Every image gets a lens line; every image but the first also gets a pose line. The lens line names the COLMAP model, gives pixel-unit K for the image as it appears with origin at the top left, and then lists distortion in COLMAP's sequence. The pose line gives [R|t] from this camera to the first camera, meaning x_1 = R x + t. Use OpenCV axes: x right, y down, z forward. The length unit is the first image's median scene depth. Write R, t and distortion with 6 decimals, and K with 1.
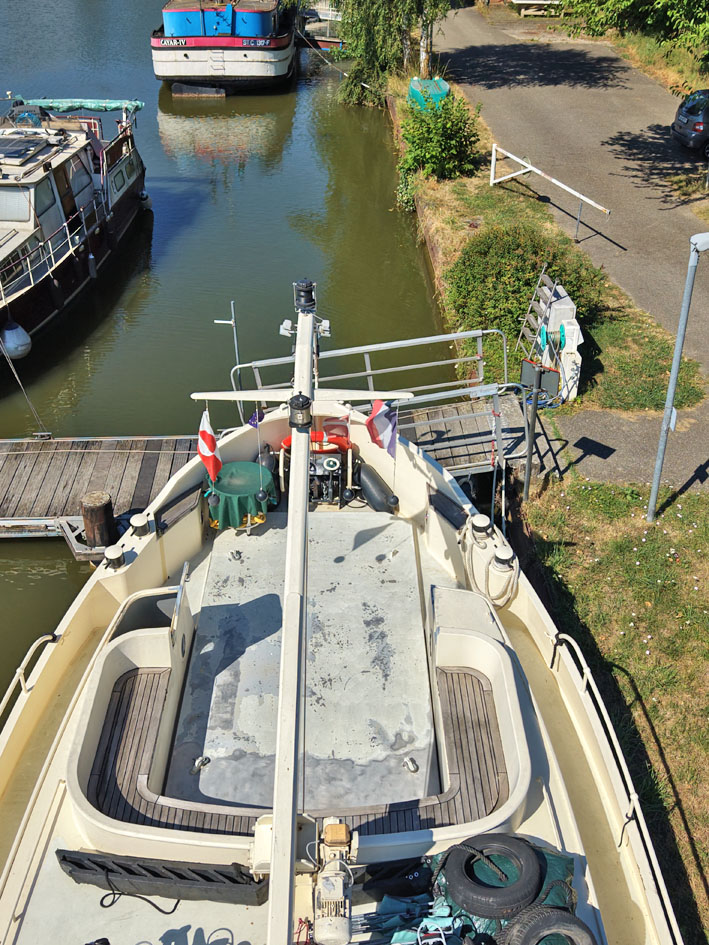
lens RADIAL K [[971.2, 0, 357.9], [0, 971.2, 473.9], [0, 0, 1]] dist [0.022674, 0.000000]
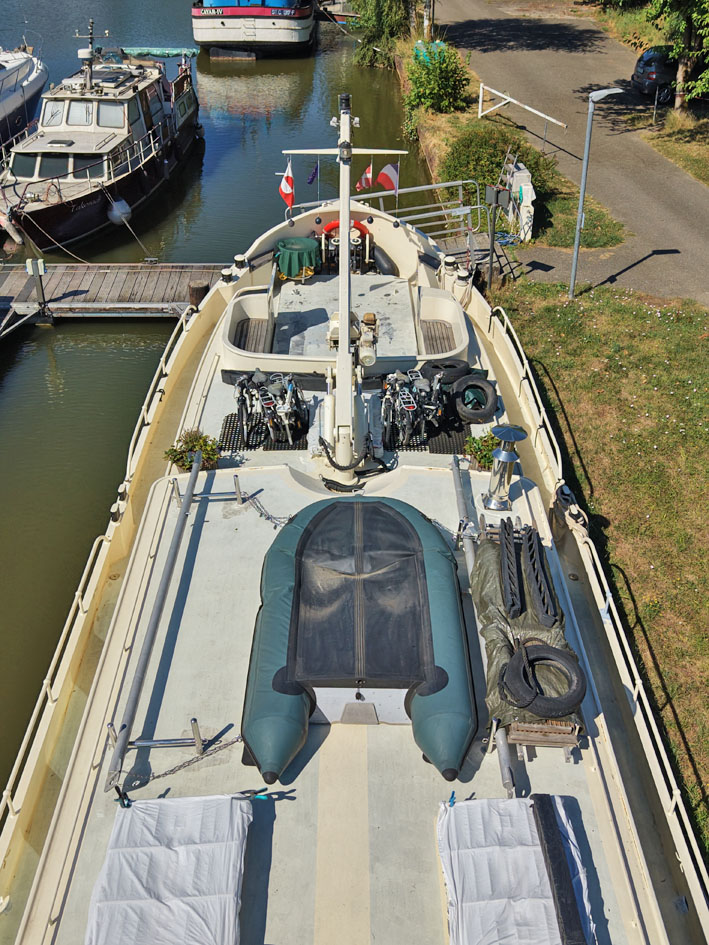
lens RADIAL K [[971.2, 0, 356.5], [0, 971.2, 475.0], [0, 0, 1]] dist [0.022674, 0.000000]
pose [[0.999963, 0.005995, -0.006126, -0.009402], [-0.005978, 0.999978, 0.002779, 0.164797], [0.006142, -0.002743, 0.999977, -0.256340]]
